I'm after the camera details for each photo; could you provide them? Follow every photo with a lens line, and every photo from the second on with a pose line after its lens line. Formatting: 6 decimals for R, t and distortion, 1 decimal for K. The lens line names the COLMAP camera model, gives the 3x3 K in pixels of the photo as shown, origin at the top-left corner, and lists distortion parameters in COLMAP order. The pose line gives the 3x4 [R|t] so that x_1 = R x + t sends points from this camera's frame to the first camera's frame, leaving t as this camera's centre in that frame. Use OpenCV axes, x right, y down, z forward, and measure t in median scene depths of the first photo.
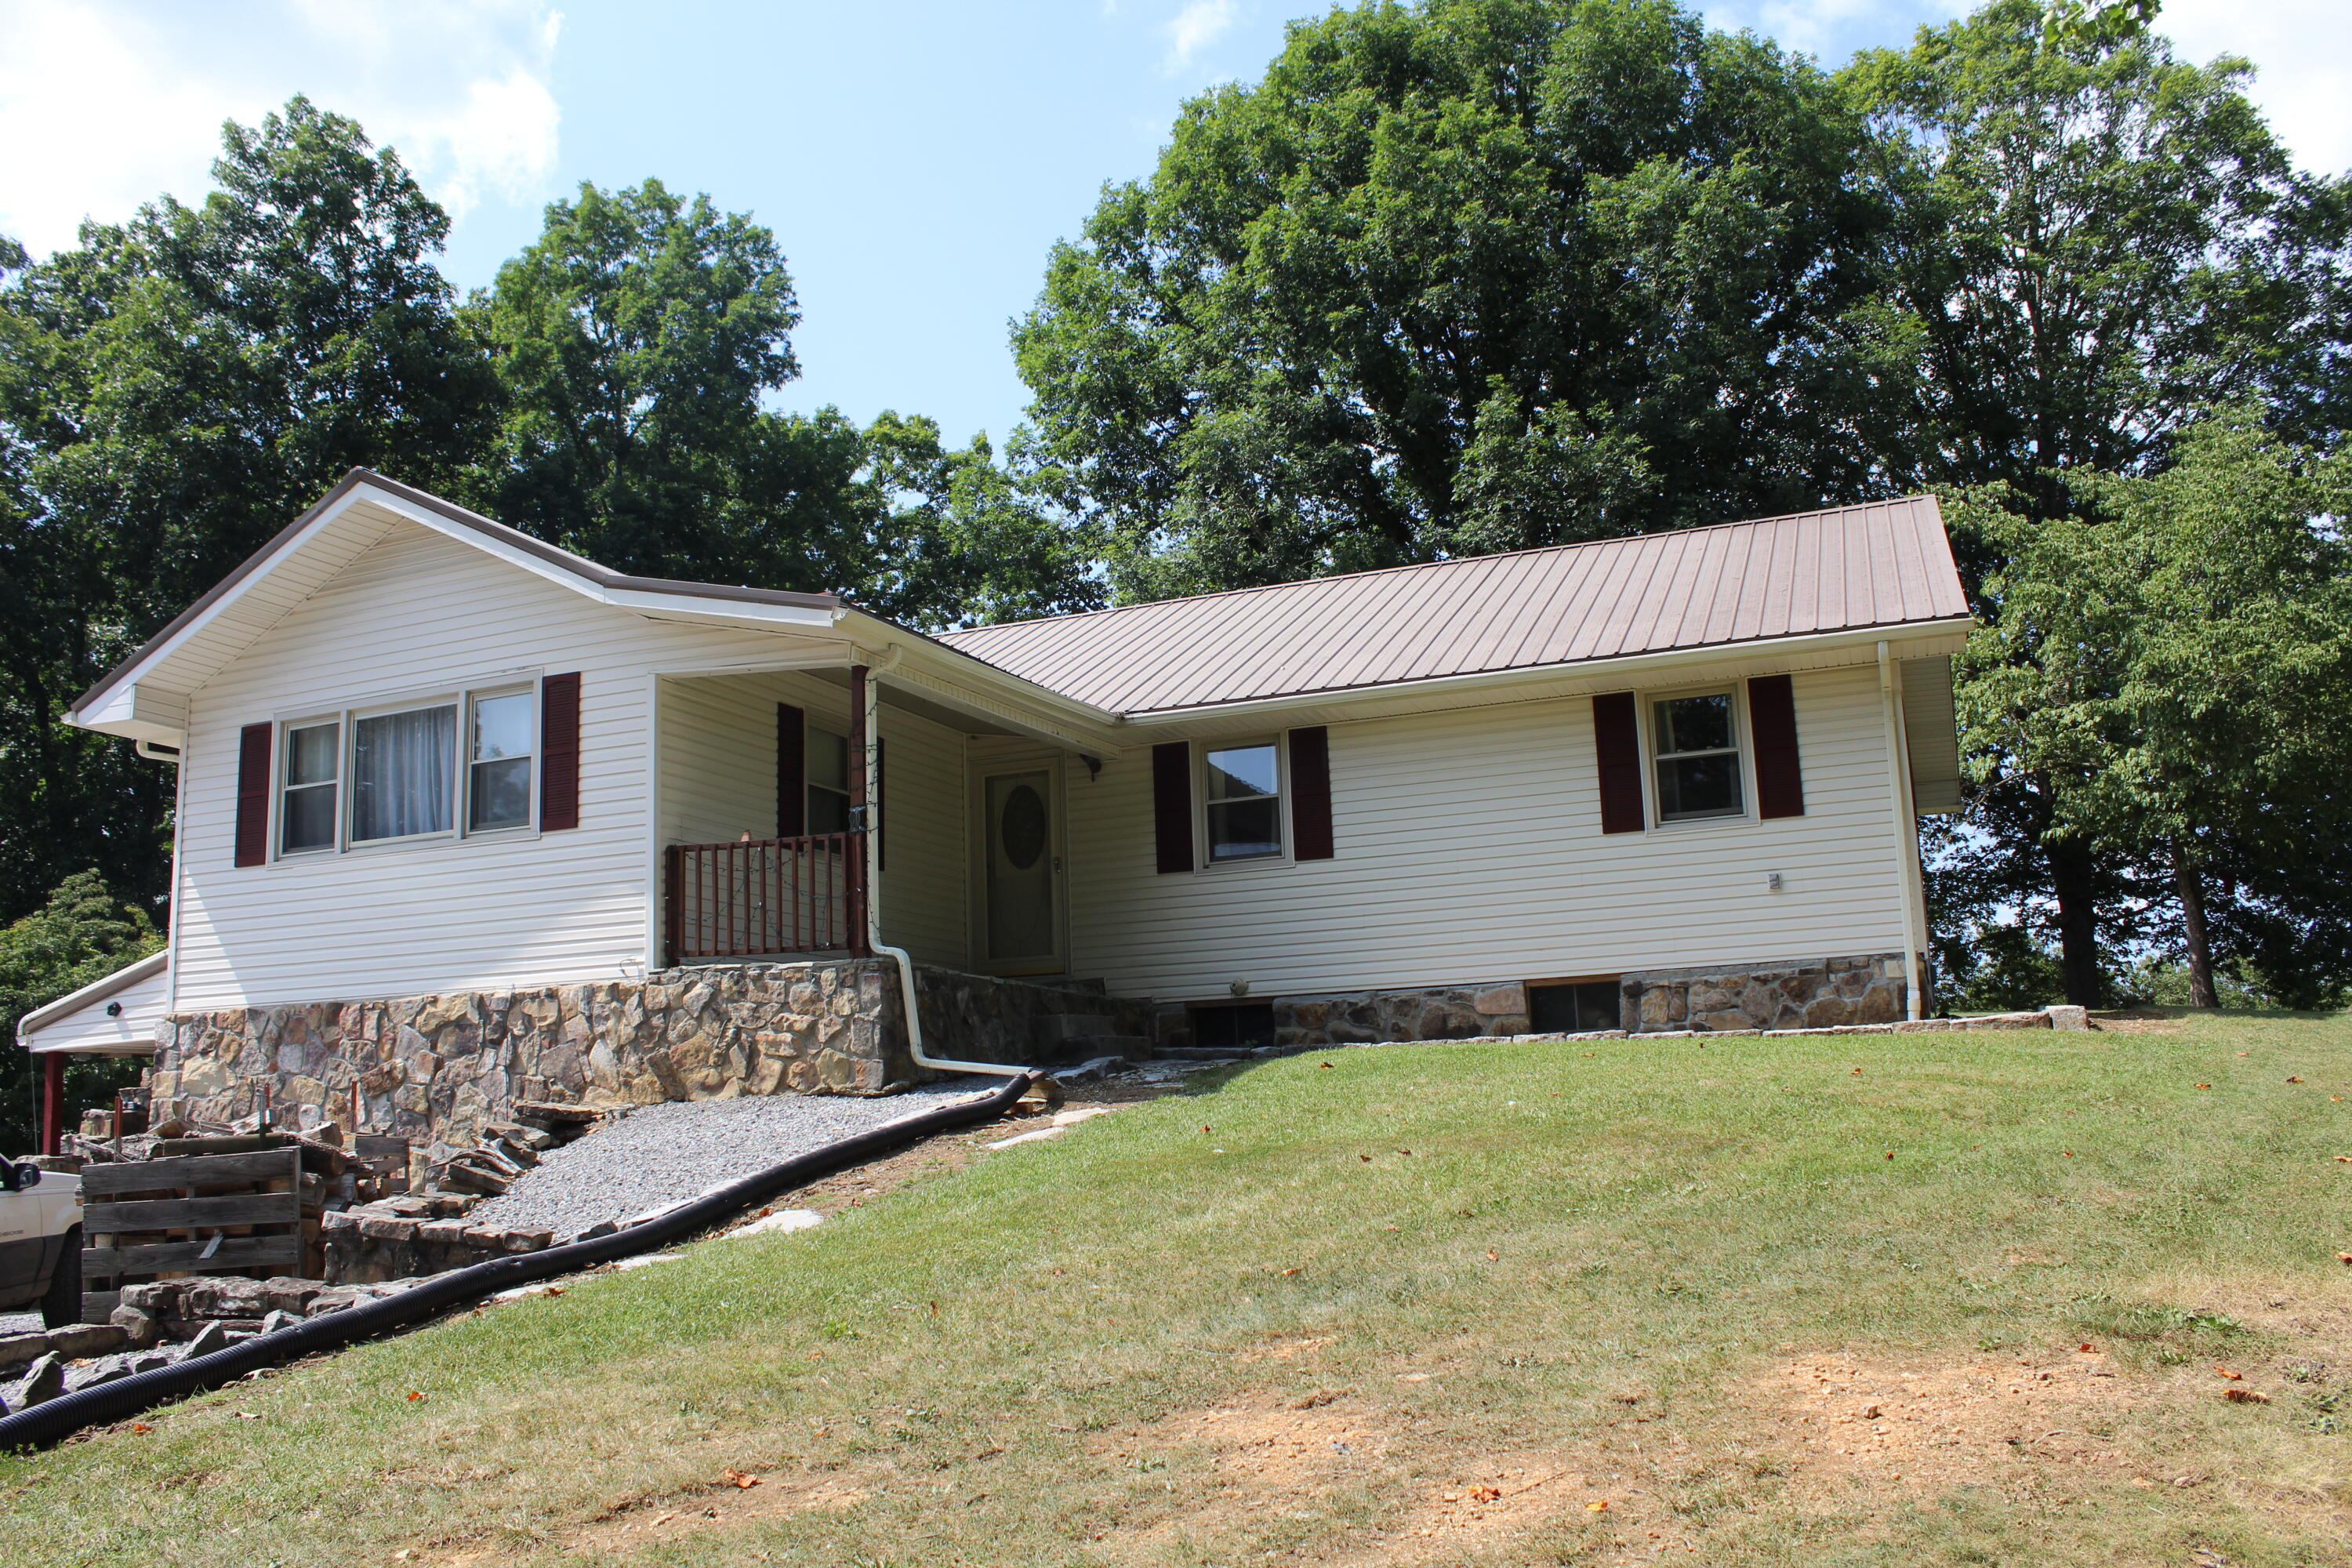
lens RADIAL K [[1955.1, 0, 1163.3], [0, 1955.1, 776.4], [0, 0, 1]] dist [-0.105015, 0.052850]
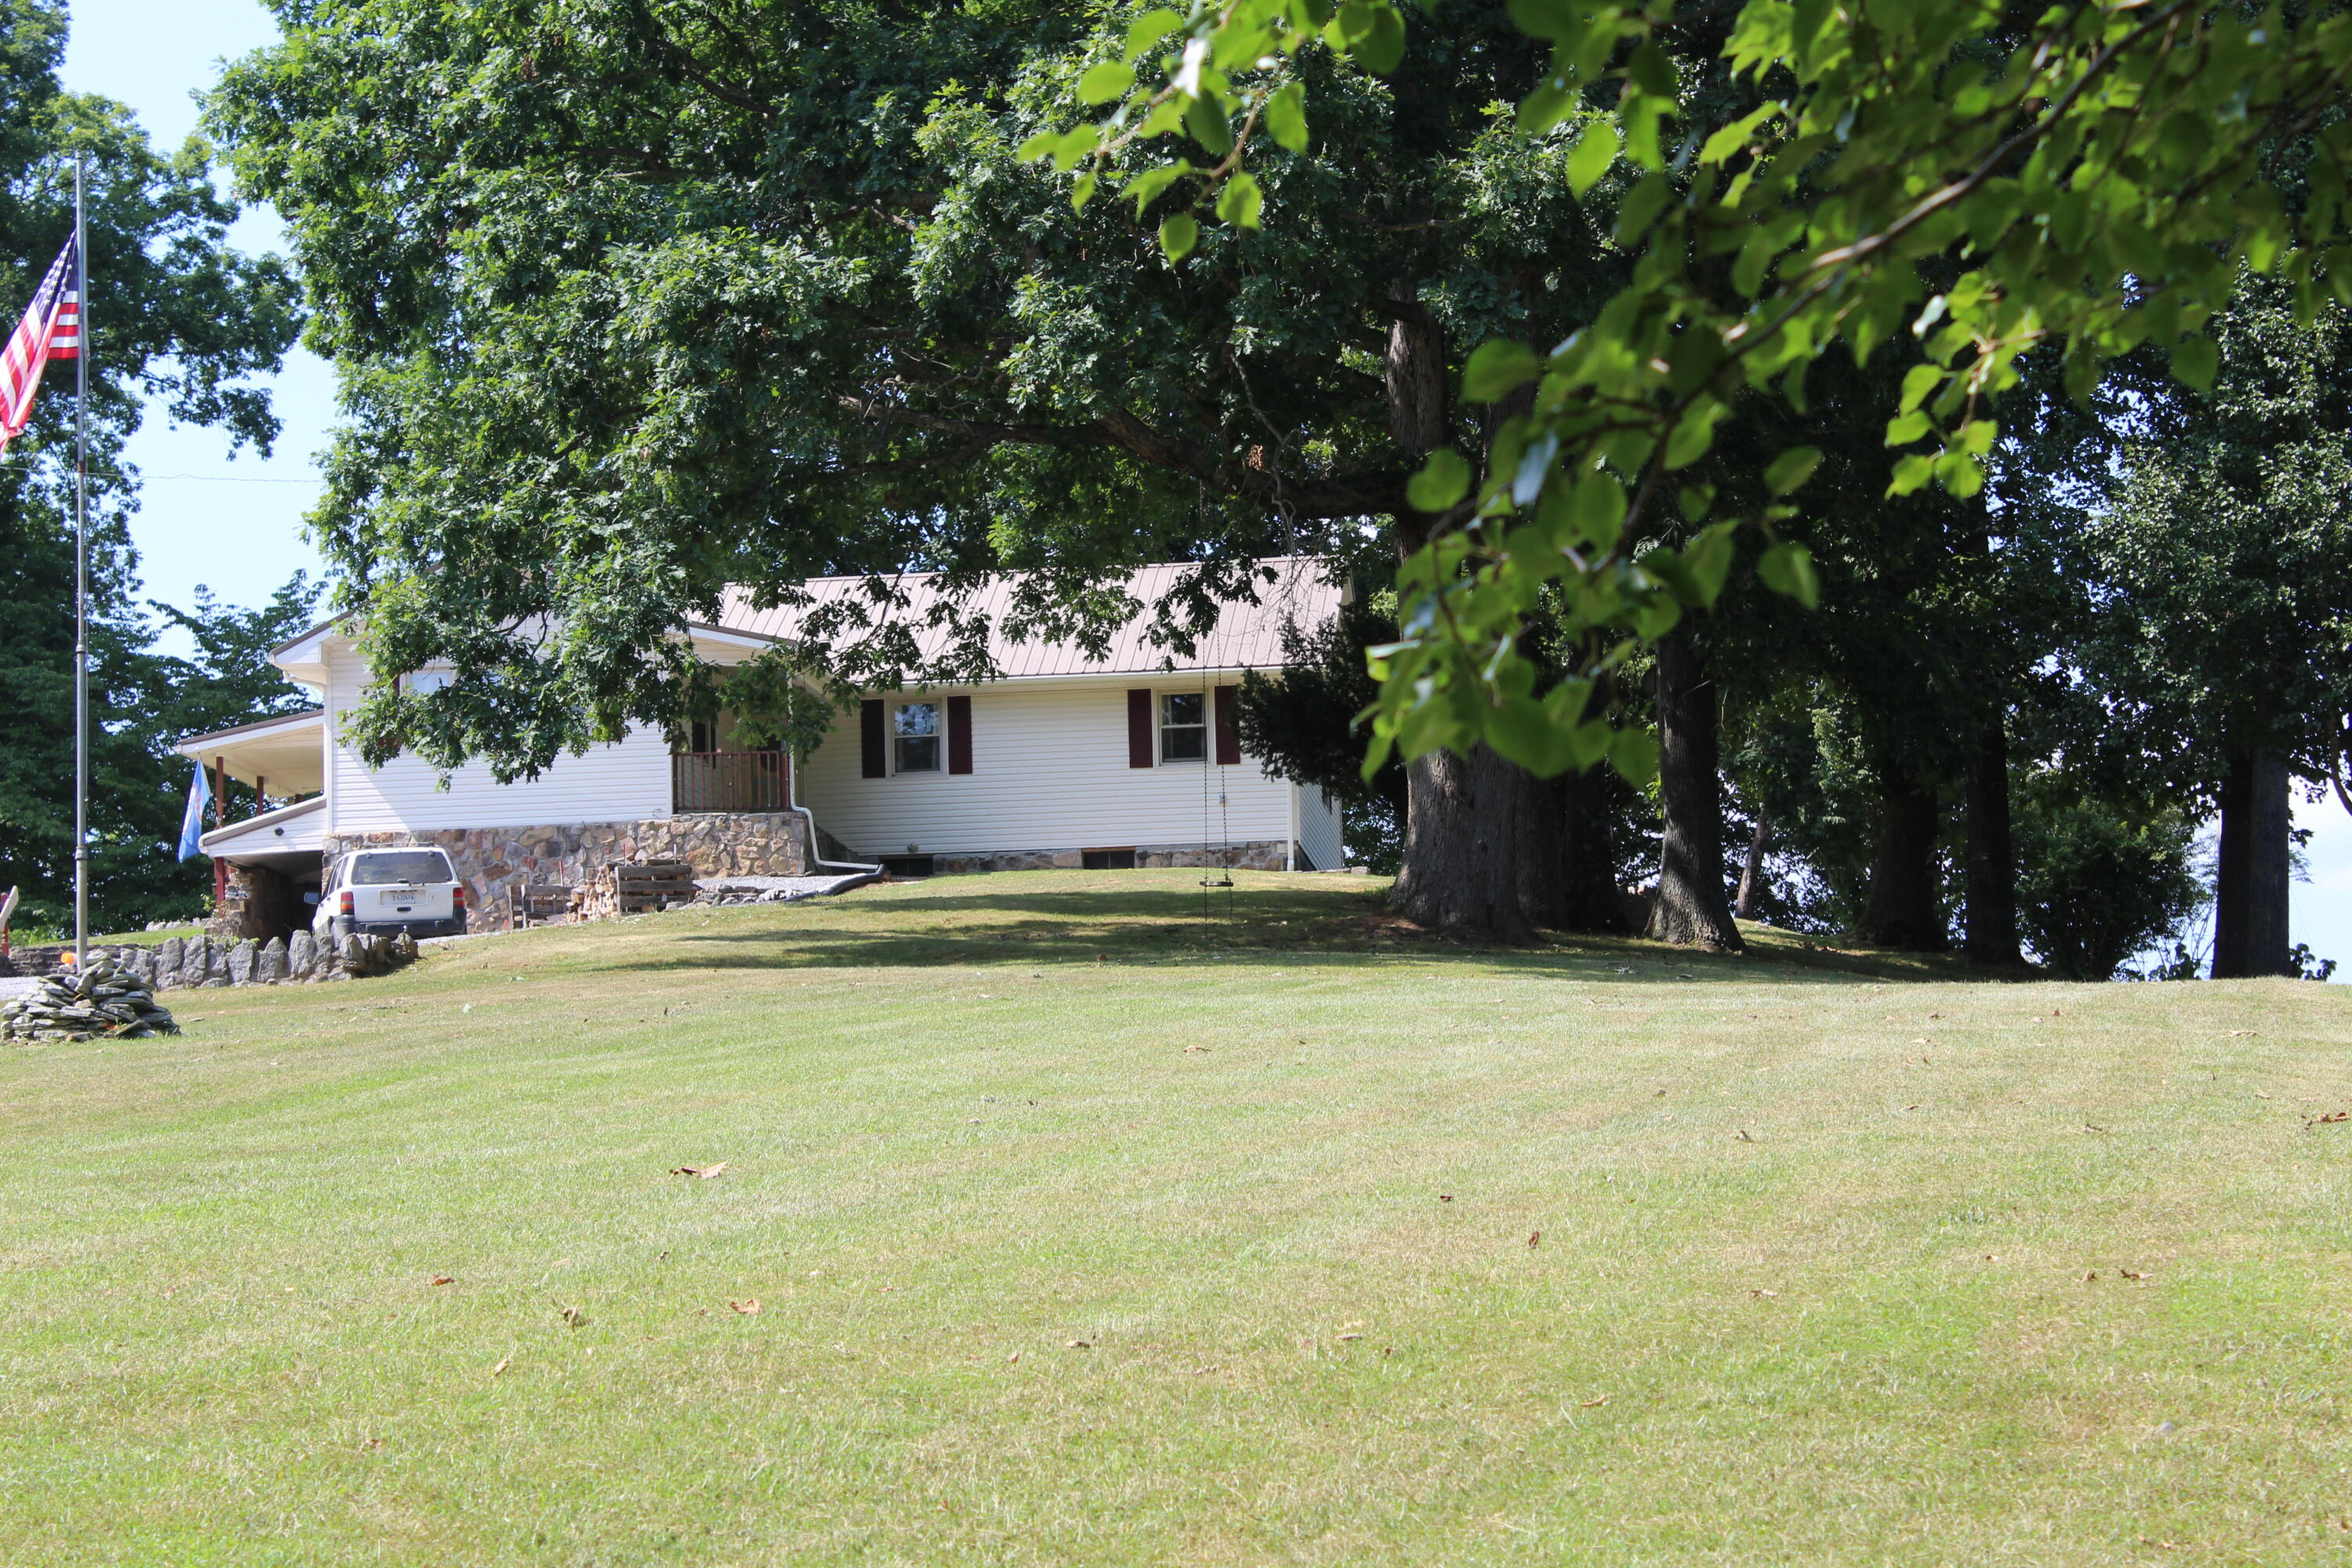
lens RADIAL K [[3683.1, 0, 1175.7], [0, 3683.1, 781.8], [0, 0, 1]] dist [-0.017287, 0.000000]
pose [[0.963711, 0.045584, 0.263027, -0.743023], [-0.057446, 0.997641, 0.037581, -0.103764], [-0.260693, -0.051327, 0.964056, -2.711441]]
